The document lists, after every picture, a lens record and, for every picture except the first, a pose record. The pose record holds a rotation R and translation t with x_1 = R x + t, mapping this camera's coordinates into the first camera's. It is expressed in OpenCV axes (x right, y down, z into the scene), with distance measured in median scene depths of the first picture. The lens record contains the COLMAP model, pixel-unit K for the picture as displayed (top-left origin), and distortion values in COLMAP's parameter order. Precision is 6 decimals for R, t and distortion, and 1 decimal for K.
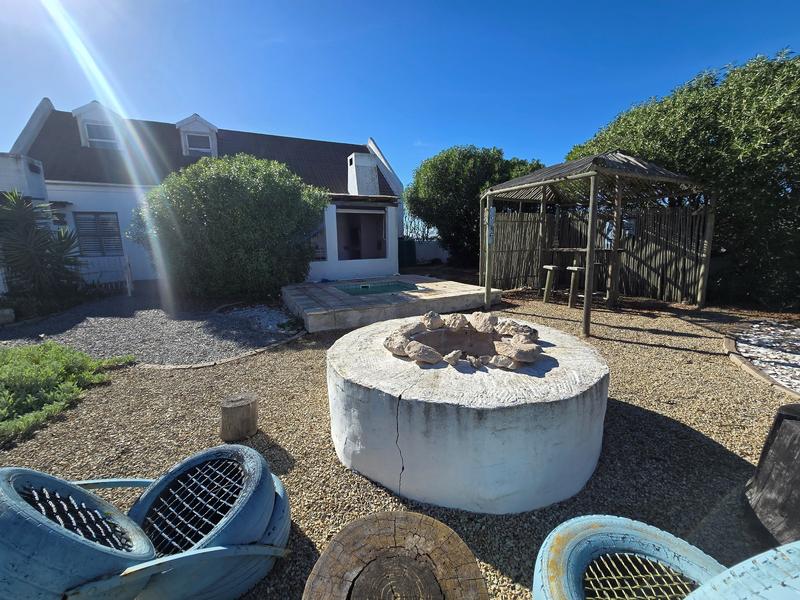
lens RADIAL K [[324.3, 0, 397.1], [0, 324.3, 302.6], [0, 0, 1]] dist [-0.007887, 0.001237]
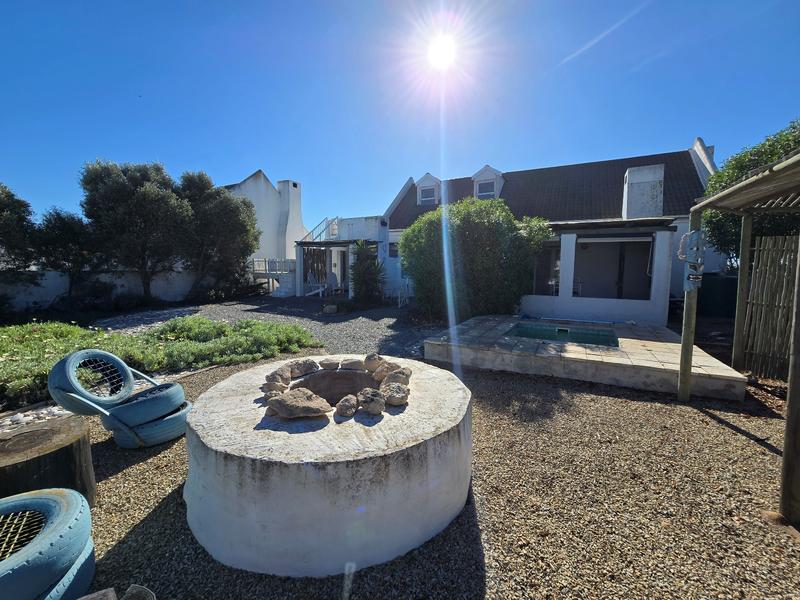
lens RADIAL K [[324.3, 0, 403.5], [0, 324.3, 301.7], [0, 0, 1]] dist [-0.007887, 0.001237]
pose [[0.586567, 0.106097, -0.802921, 0.313932], [-0.175449, 0.984487, 0.001916, -0.048552], [0.790668, 0.139748, 0.596082, 0.157594]]
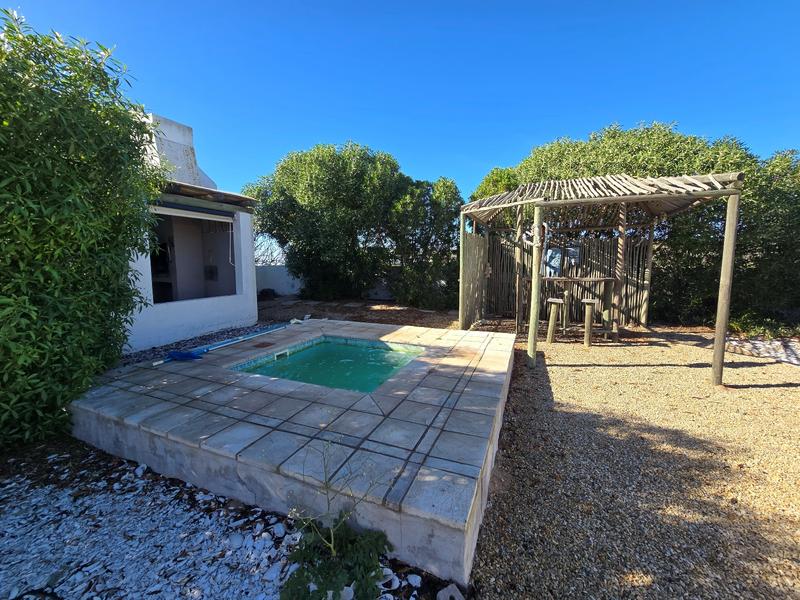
lens RADIAL K [[324.3, 0, 395.6], [0, 324.3, 298.6], [0, 0, 1]] dist [-0.007887, 0.001237]
pose [[0.754379, -0.059940, 0.653697, -0.281130], [0.116064, 0.992313, -0.042950, -0.091443], [-0.646097, 0.108271, 0.755537, 0.461920]]
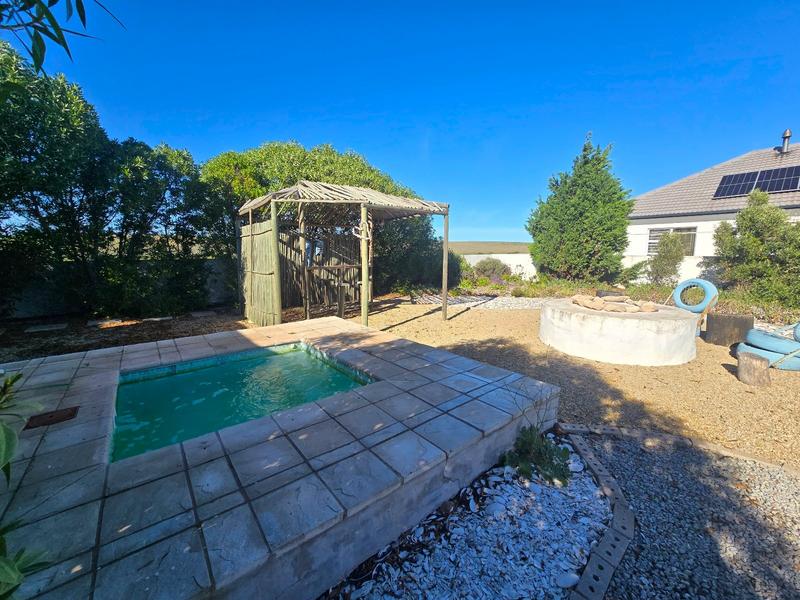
lens RADIAL K [[324.3, 0, 396.1], [0, 324.3, 296.3], [0, 0, 1]] dist [-0.007887, 0.001237]
pose [[-0.230932, -0.099801, 0.967838, -0.426416], [0.190939, 0.970735, 0.145659, -0.149787], [-0.954051, 0.218435, -0.205118, 0.798878]]
